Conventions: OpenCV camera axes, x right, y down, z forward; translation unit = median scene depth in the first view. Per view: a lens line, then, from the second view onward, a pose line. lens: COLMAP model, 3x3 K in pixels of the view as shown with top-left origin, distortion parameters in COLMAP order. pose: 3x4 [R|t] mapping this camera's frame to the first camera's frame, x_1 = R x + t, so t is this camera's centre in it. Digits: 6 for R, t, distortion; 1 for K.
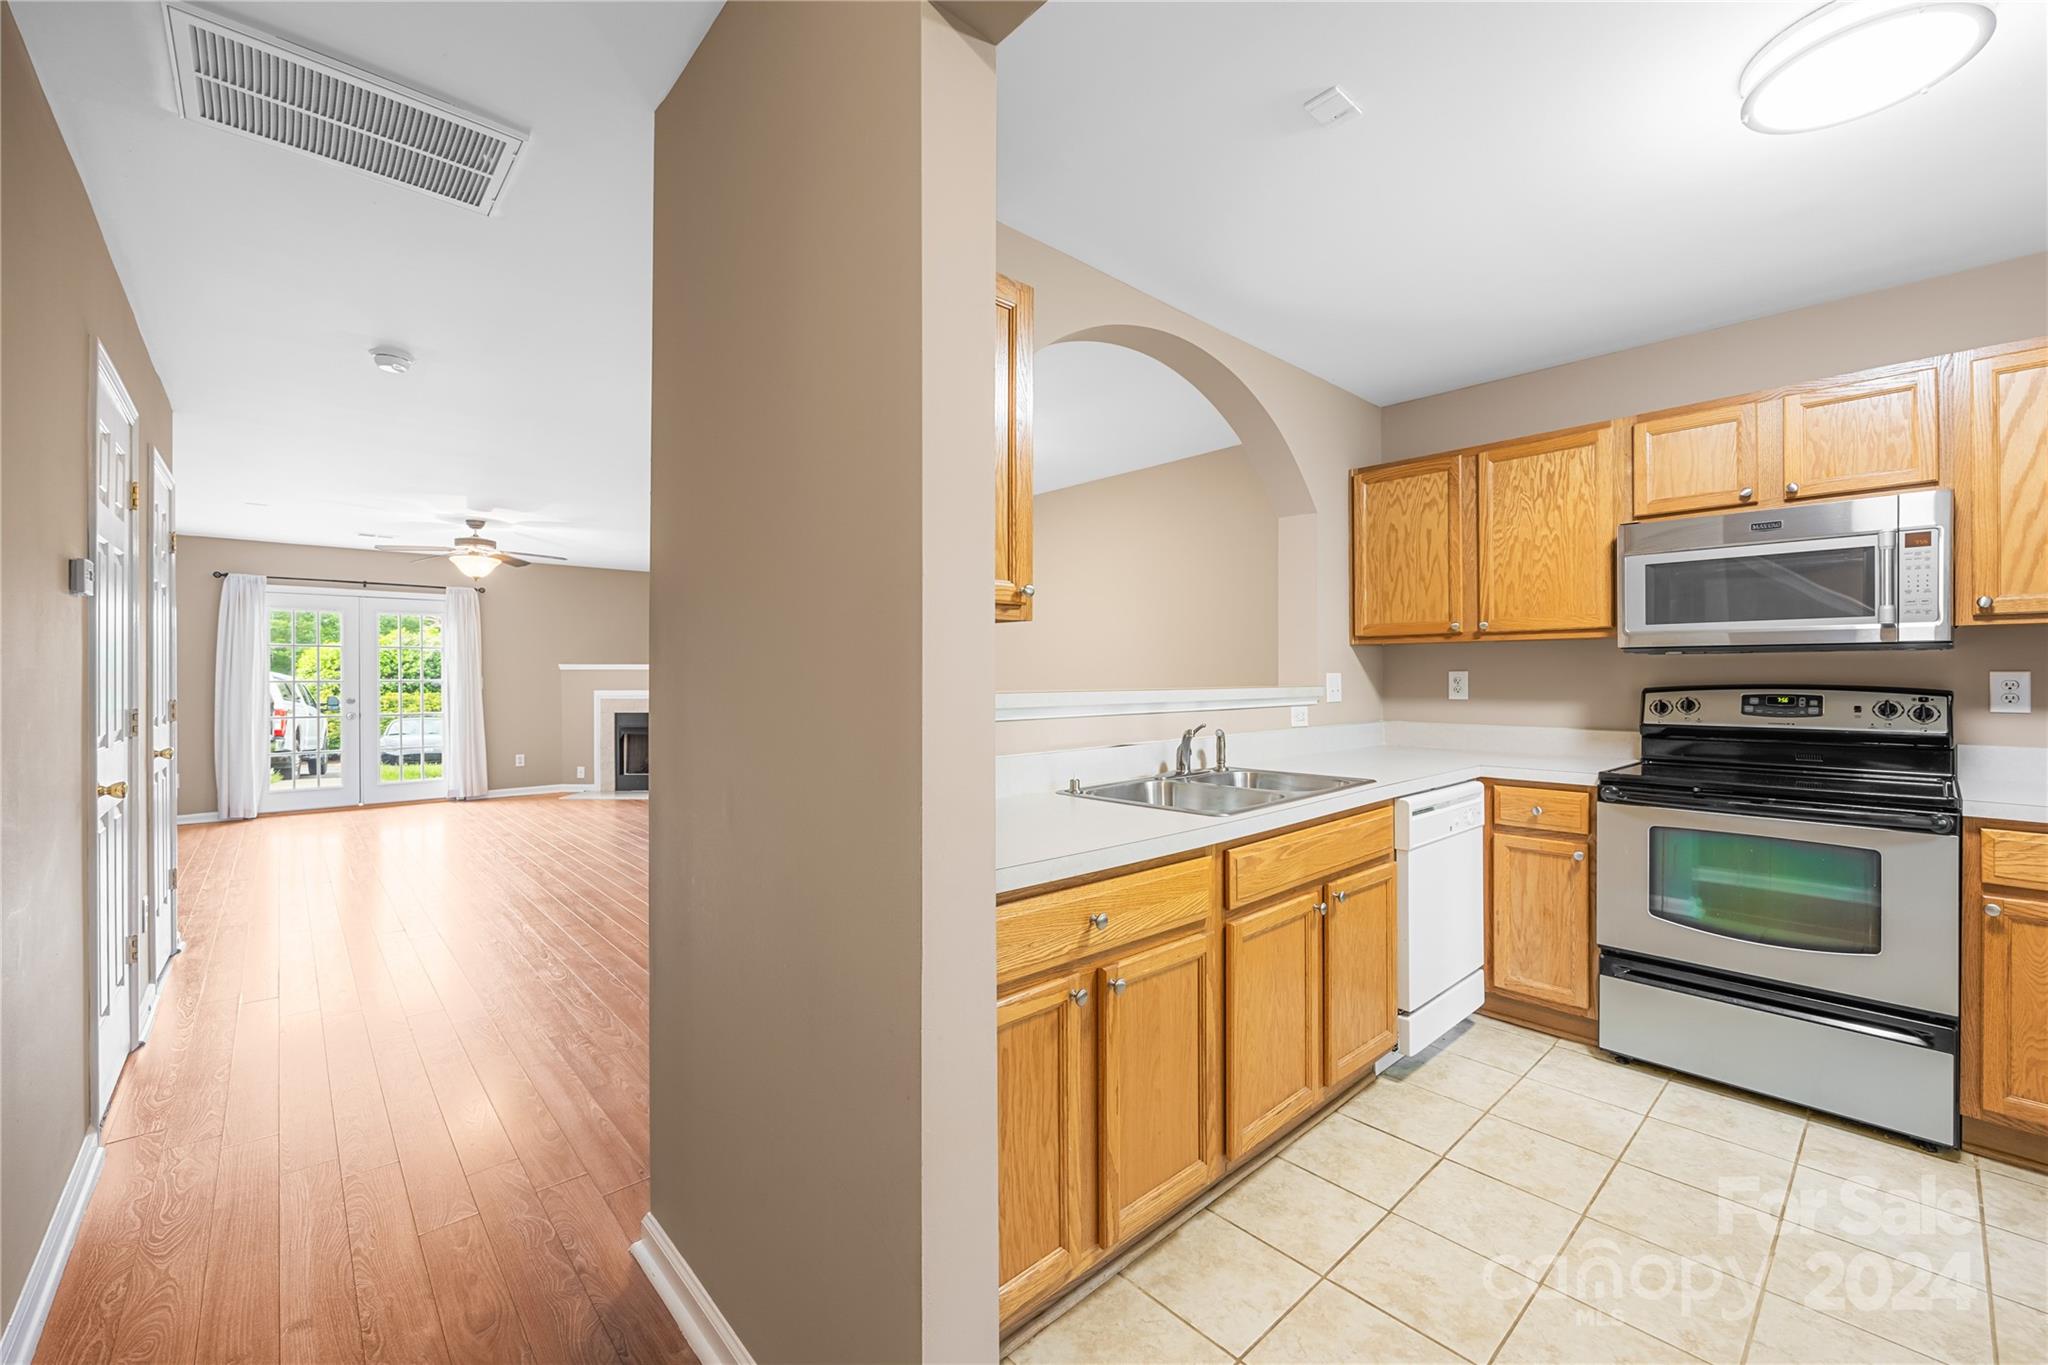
lens RADIAL K [[822.4, 0, 1024.0], [0, 822.4, 682.5], [0, 0, 1]] dist [0.000240, 0.000091]
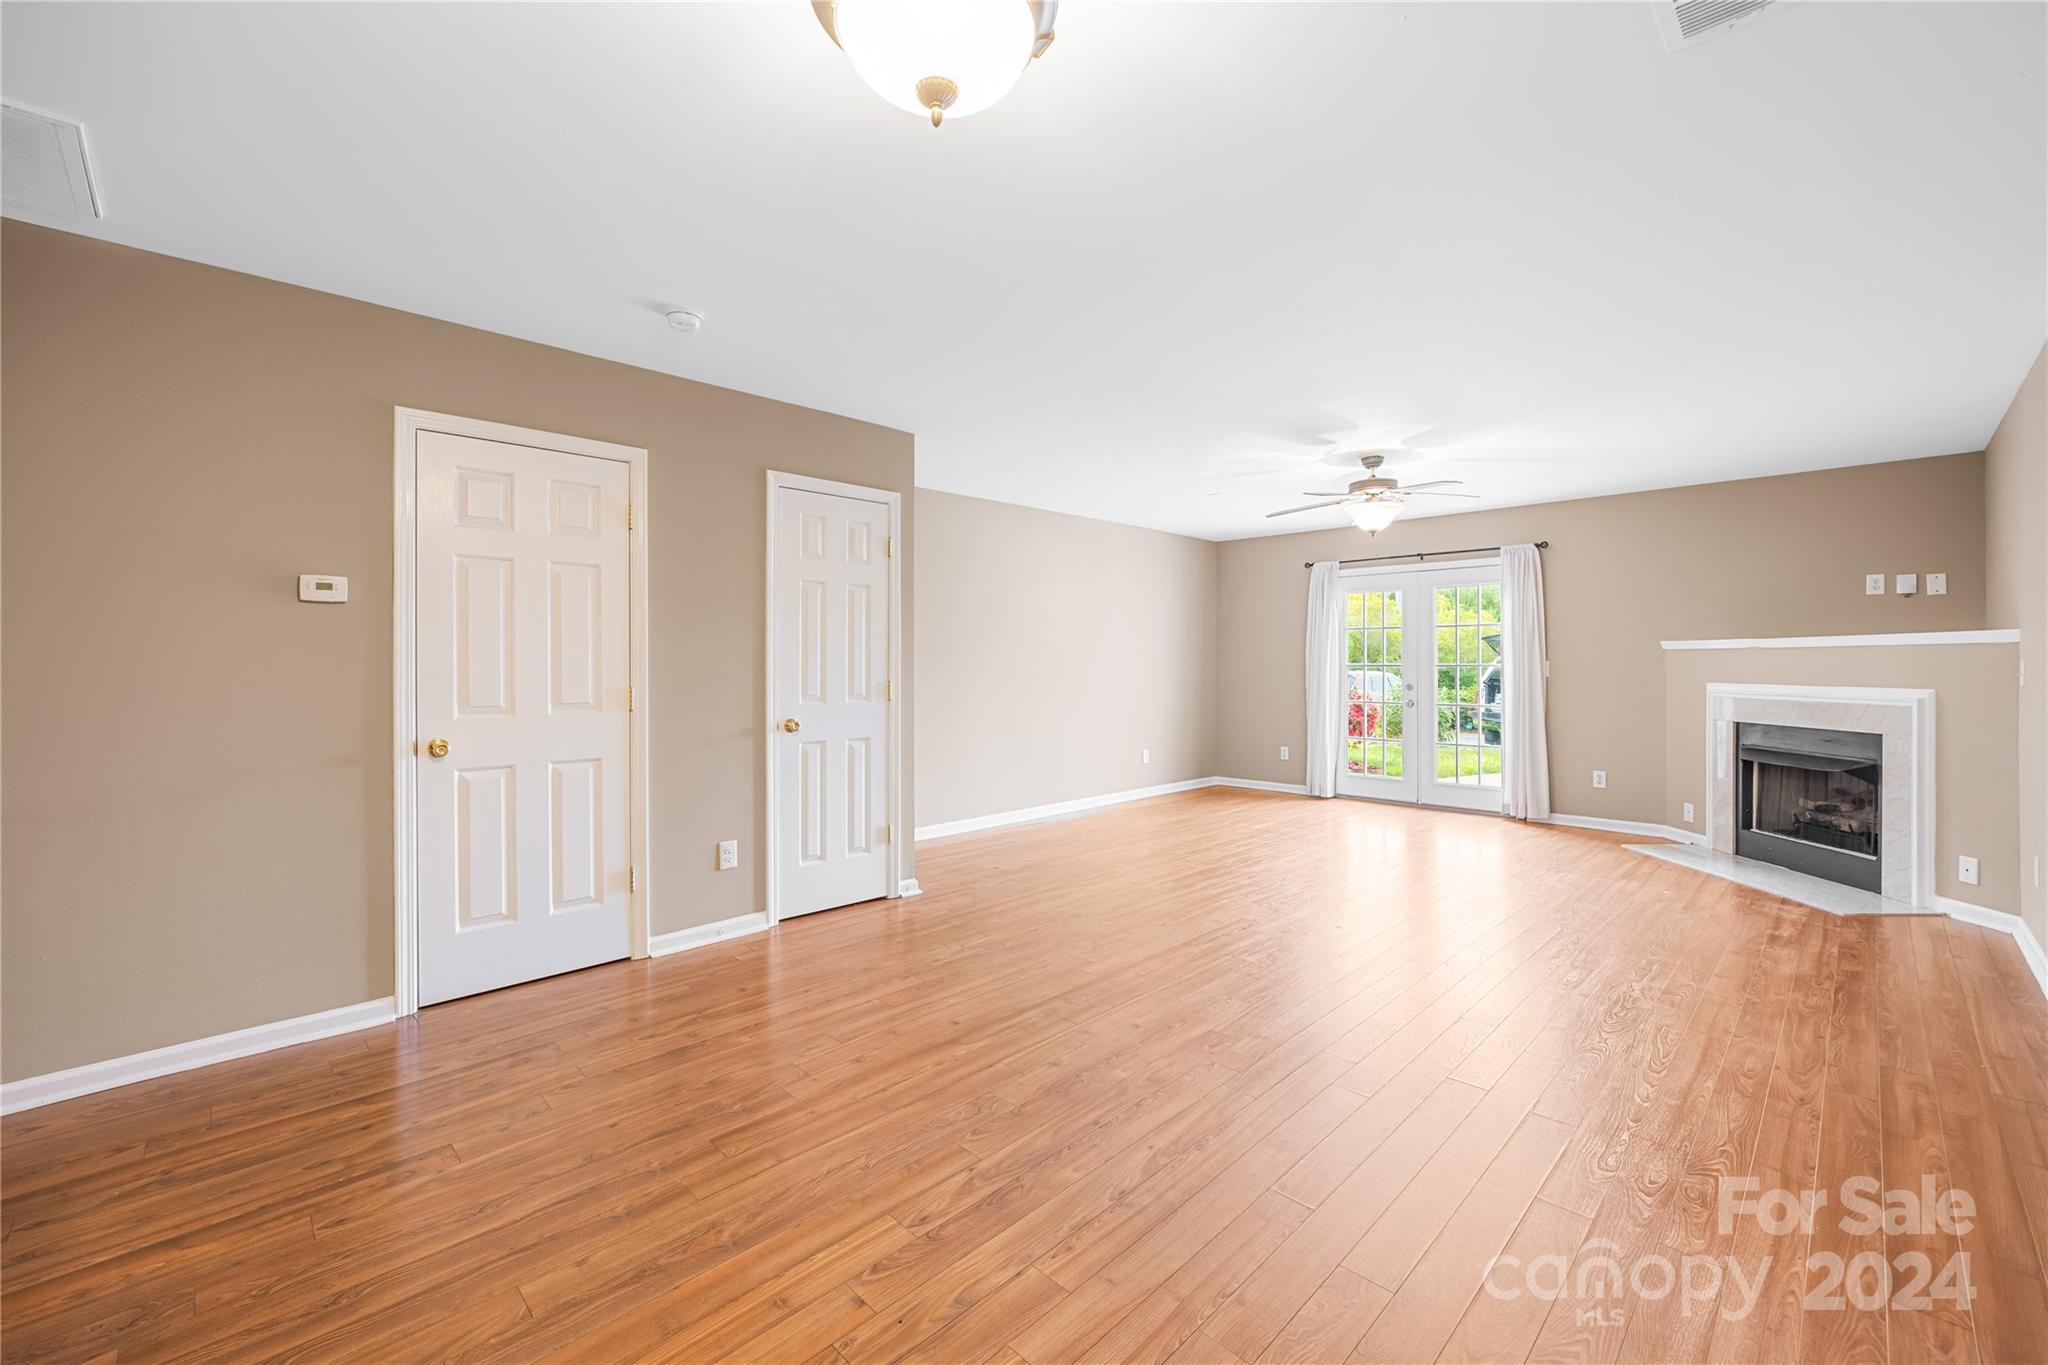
lens RADIAL K [[828.1, 0, 1045.4], [0, 828.1, 665.0], [0, 0, 1]] dist [-0.006854, -0.000055]
pose [[0.050686, 0.005440, -0.998700, 0.071157], [-0.005632, 0.999971, 0.005162, -0.004227], [0.998699, 0.005363, 0.050715, 0.528243]]
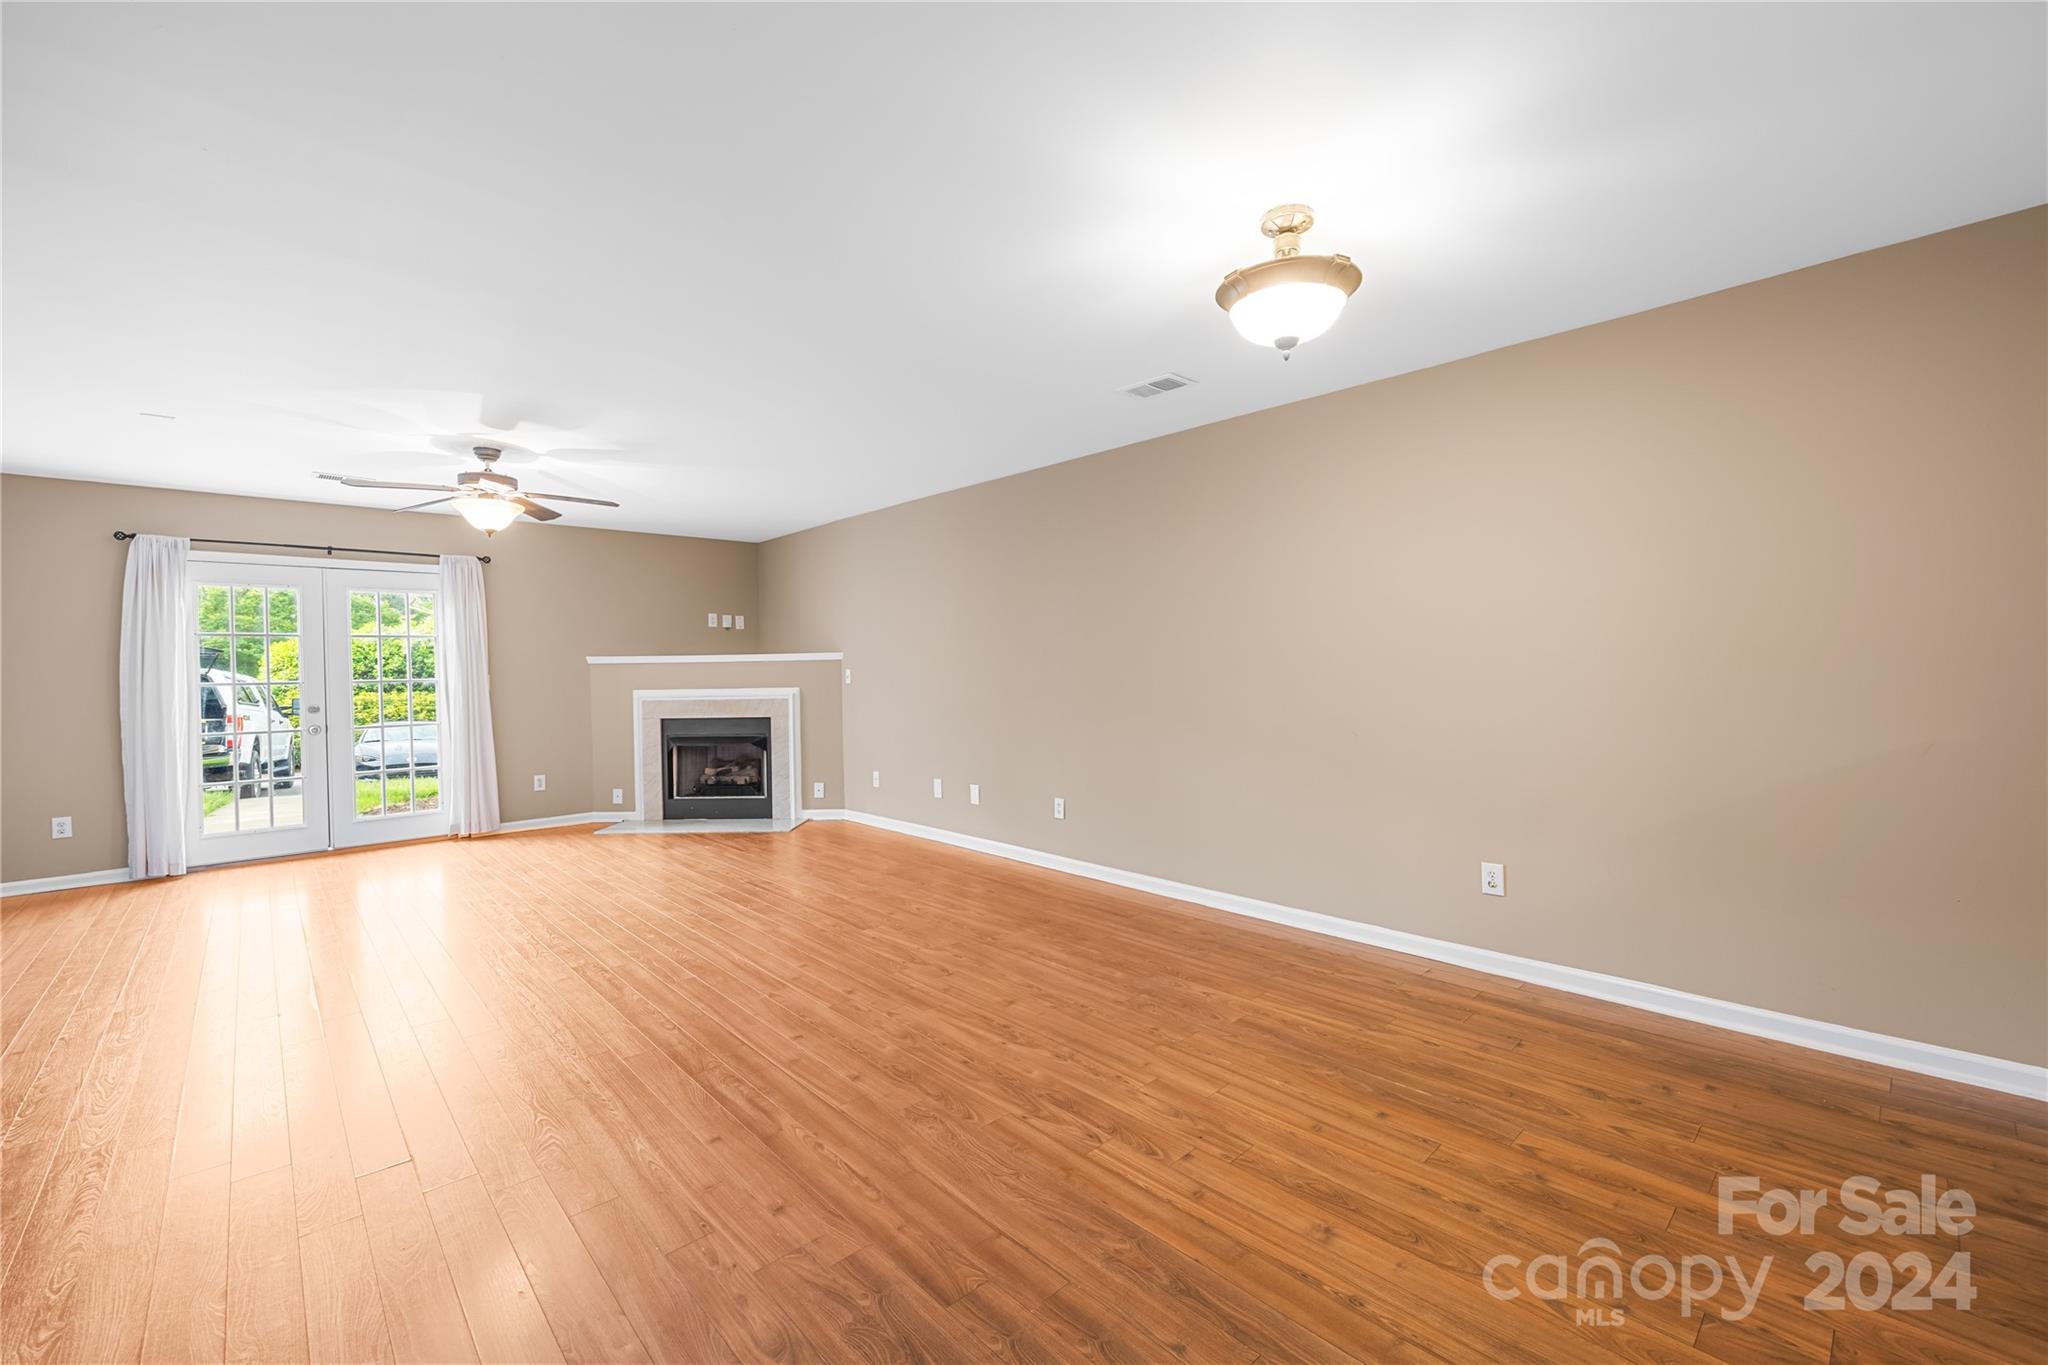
lens RADIAL K [[840.9, 0, 1024.0], [0, 840.9, 682.5], [0, 0, 1]] dist [-0.000474, -0.000085]
pose [[0.999878, -0.012724, 0.009098, -0.180906], [0.012609, 0.999841, 0.012608, -0.002968], [-0.009257, -0.012491, 0.999879, 0.231279]]
